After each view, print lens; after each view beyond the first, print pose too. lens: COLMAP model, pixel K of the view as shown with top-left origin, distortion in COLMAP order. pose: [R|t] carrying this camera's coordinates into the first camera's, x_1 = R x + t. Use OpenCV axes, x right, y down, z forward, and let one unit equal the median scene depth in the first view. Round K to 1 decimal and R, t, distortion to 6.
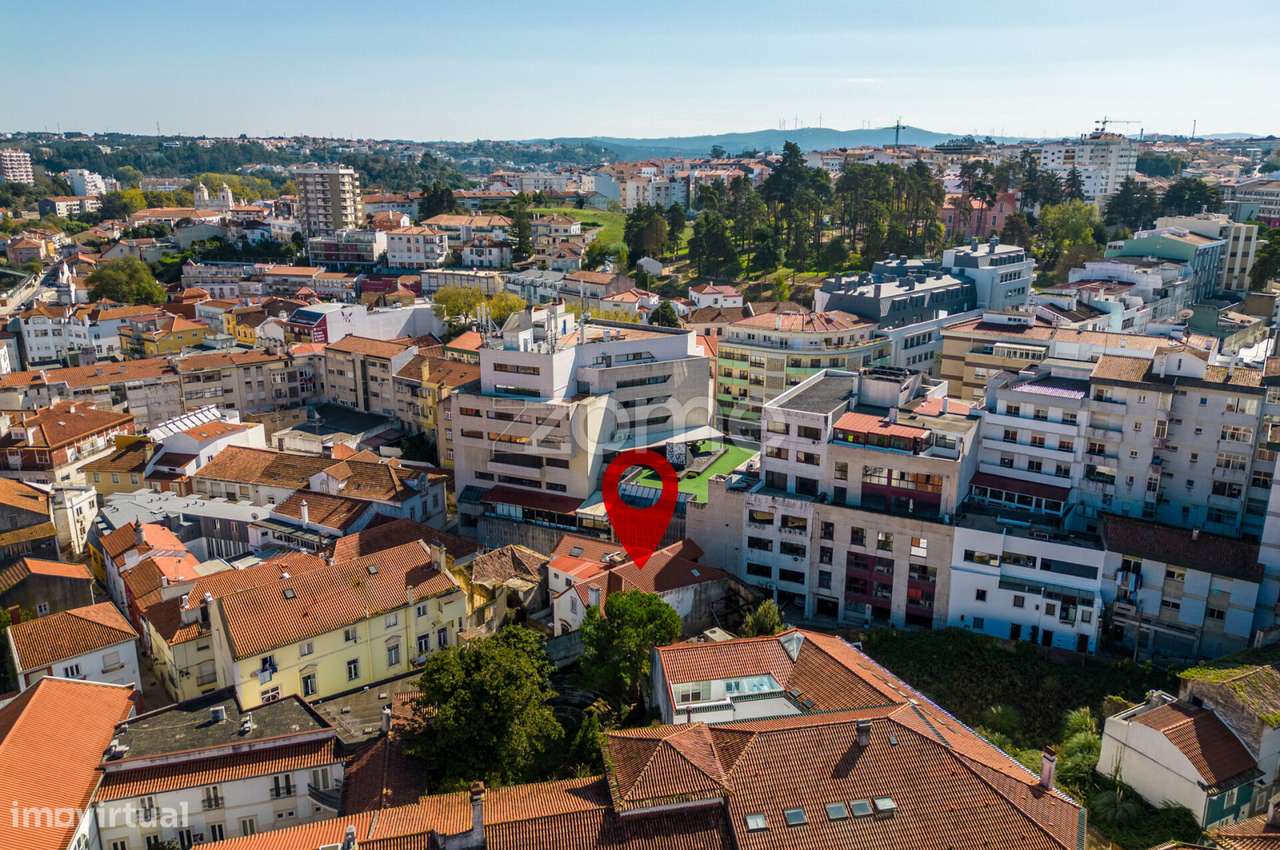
lens RADIAL K [[901.7, 0, 640.2], [0, 901.7, 399.4], [0, 0, 1]] dist [0.077056, -0.076711]
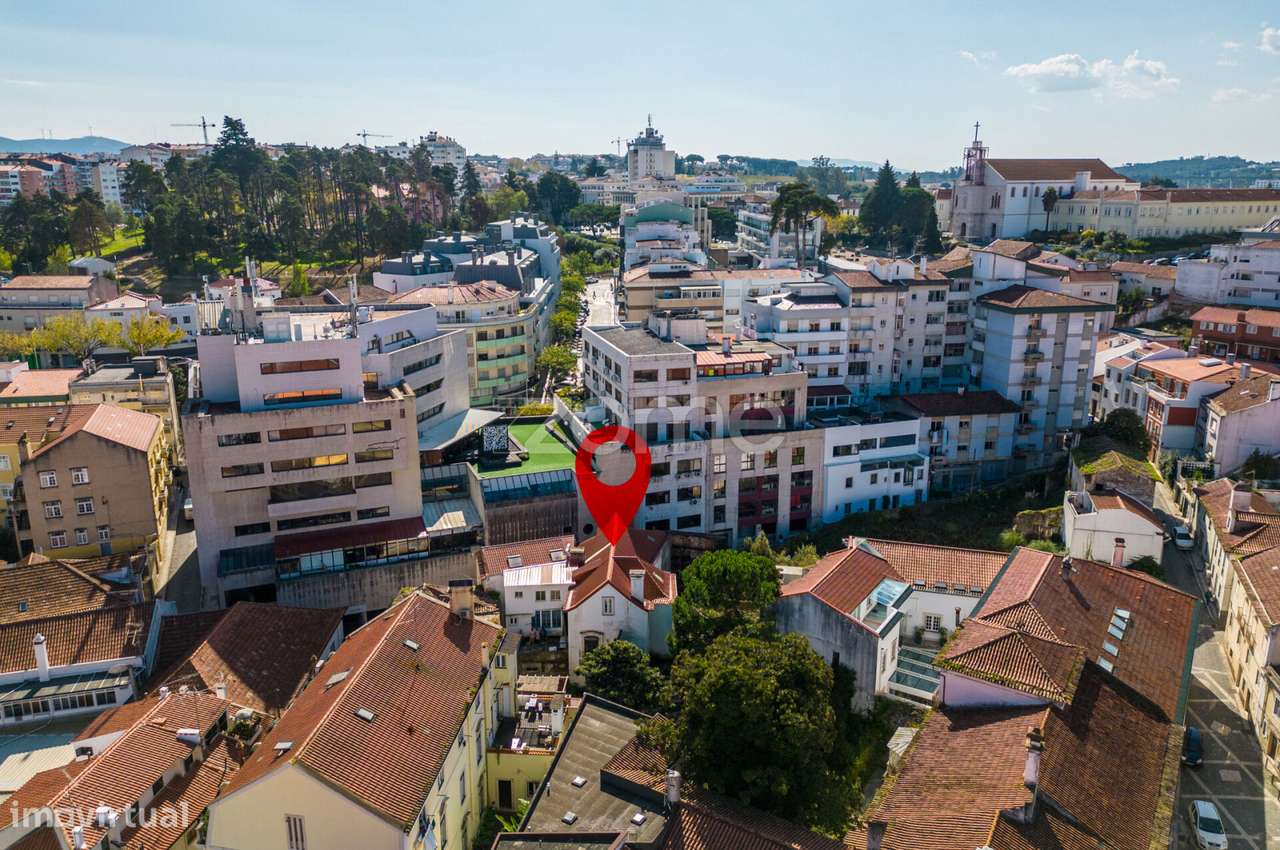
lens RADIAL K [[901.7, 0, 640.2], [0, 901.7, 399.4], [0, 0, 1]] dist [0.077056, -0.076711]
pose [[0.699381, -0.170416, 0.694136, -0.529499], [0.183248, 0.981452, 0.056322, 0.001267], [-0.690860, 0.087809, 0.717637, 0.331609]]
